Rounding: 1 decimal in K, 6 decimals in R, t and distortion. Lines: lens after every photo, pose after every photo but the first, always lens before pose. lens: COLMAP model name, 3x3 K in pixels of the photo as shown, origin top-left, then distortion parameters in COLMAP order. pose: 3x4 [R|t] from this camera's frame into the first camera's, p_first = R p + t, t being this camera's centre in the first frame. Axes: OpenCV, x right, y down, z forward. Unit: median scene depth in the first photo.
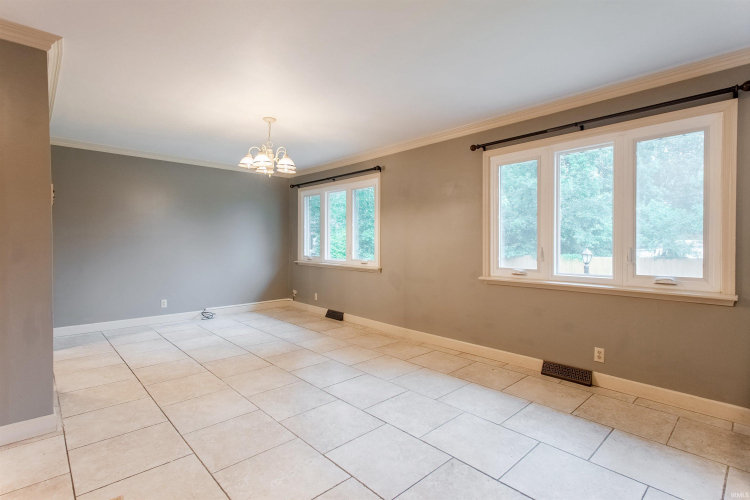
lens RADIAL K [[357.7, 0, 373.2], [0, 357.7, 246.6], [0, 0, 1]] dist [0.002858, 0.000081]
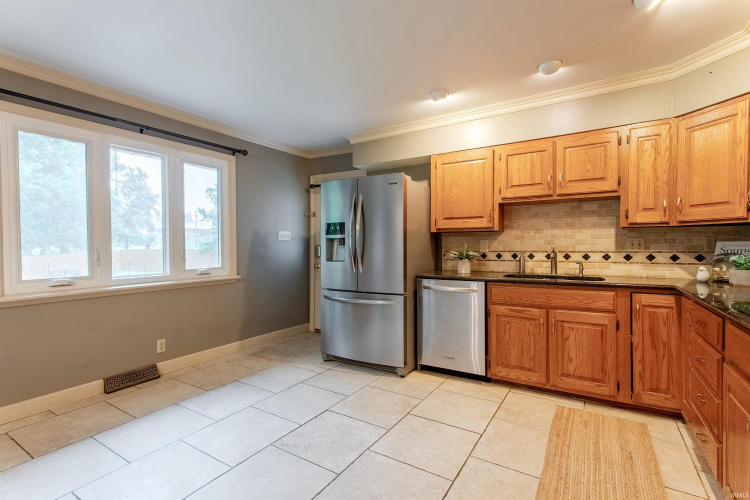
lens RADIAL K [[350.0, 0, 373.7], [0, 350.0, 249.4], [0, 0, 1]] dist [0.005007, 0.000135]
pose [[-0.255846, -0.016103, 0.966583, -0.557699], [0.012365, 0.999725, 0.019928, -0.006864], [-0.966638, 0.017050, -0.255577, 0.625988]]
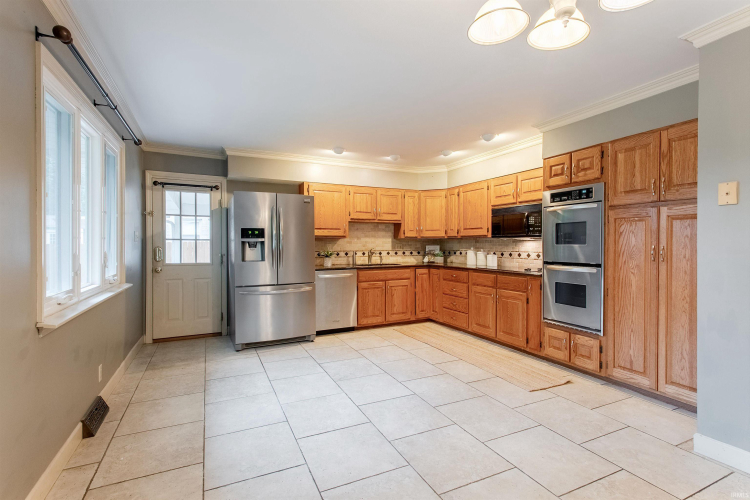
lens RADIAL K [[353.2, 0, 377.4], [0, 353.2, 250.2], [0, 0, 1]] dist [0.003085, 0.000092]
pose [[-0.955613, -0.008561, 0.294499, -0.272480], [-0.000847, 0.999653, 0.026311, -0.024841], [-0.294622, 0.024894, -0.955290, 1.589772]]
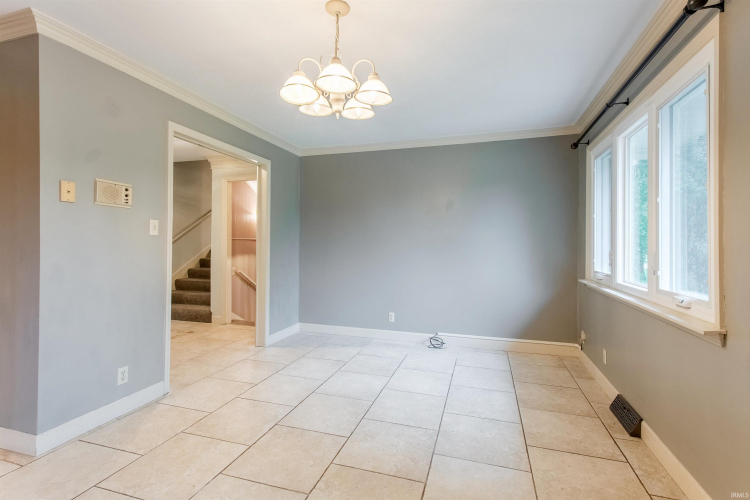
lens RADIAL K [[354.8, 0, 372.1], [0, 354.8, 241.3], [0, 0, 1]] dist [0.013371, 0.000038]
pose [[0.494086, -0.004665, -0.869400, 0.225702], [-0.017934, 0.999718, -0.015556, -0.013004], [0.869228, 0.023278, 0.493863, 0.954156]]
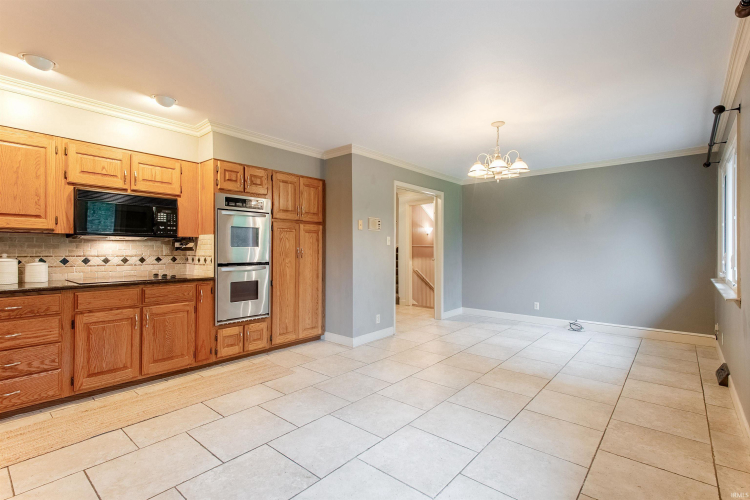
lens RADIAL K [[350.0, 0, 373.7], [0, 350.0, 249.4], [0, 0, 1]] dist [0.005007, 0.000135]
pose [[0.116285, -0.000051, -0.993216, 0.752447], [-0.014633, 0.999891, -0.001764, -0.009311], [0.993108, 0.014739, 0.116271, 0.666244]]
